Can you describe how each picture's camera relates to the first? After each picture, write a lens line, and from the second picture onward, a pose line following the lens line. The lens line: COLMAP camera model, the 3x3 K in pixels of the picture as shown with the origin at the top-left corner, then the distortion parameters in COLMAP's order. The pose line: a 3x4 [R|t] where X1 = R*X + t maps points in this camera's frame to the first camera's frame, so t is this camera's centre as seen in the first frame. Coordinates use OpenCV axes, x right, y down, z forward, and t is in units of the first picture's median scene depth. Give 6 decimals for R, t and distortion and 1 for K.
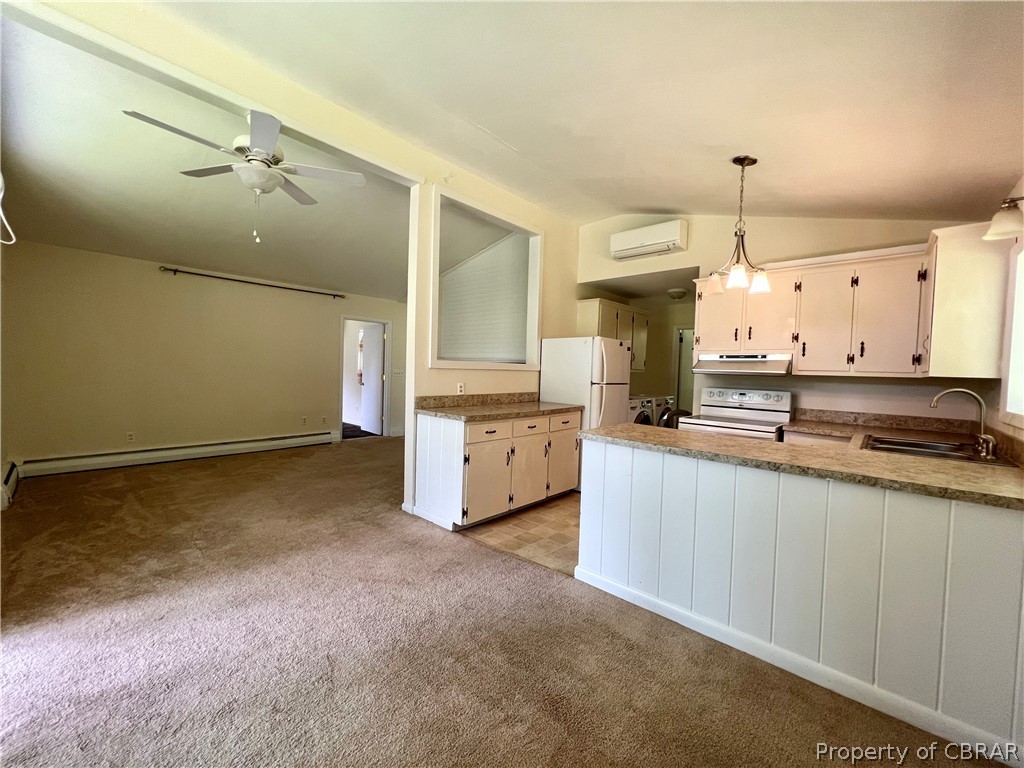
lens RADIAL K [[413.3, 0, 506.6], [0, 413.3, 381.3], [0, 0, 1]] dist [-0.000470, -0.000107]
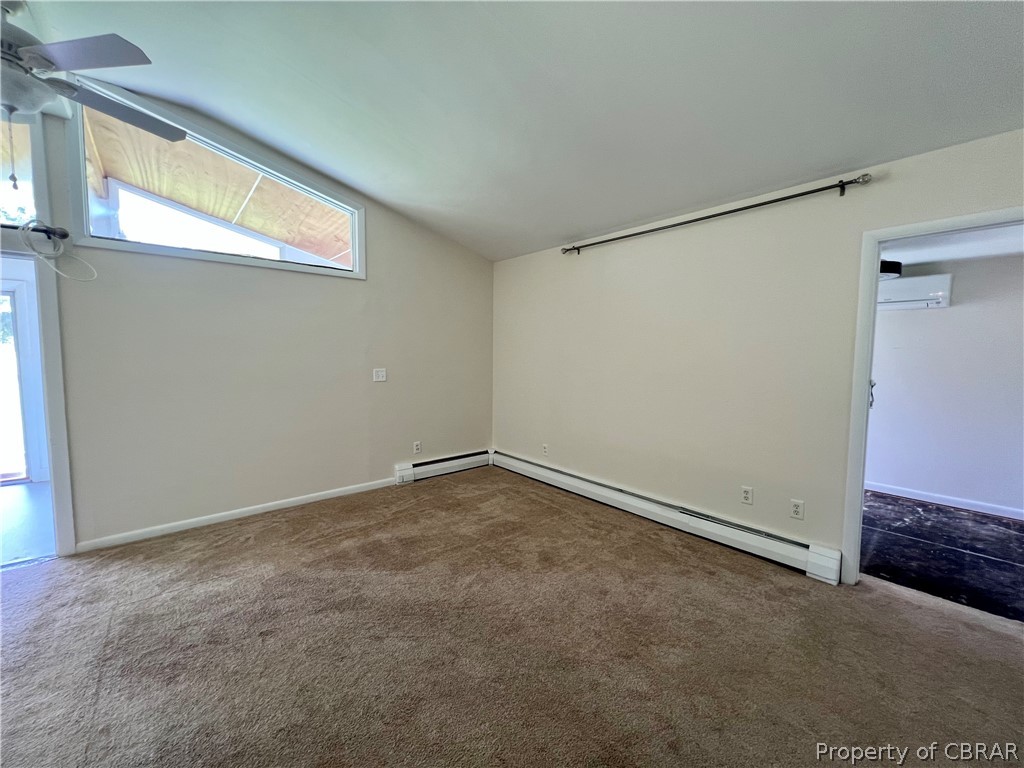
lens RADIAL K [[413.3, 0, 512.8], [0, 413.3, 381.3], [0, 0, 1]] dist [-0.000470, -0.000107]
pose [[-0.110489, 0.038711, -0.993123, -0.014169], [-0.042545, 0.998141, 0.043640, -0.049083], [0.992966, 0.047074, -0.108636, 0.975287]]
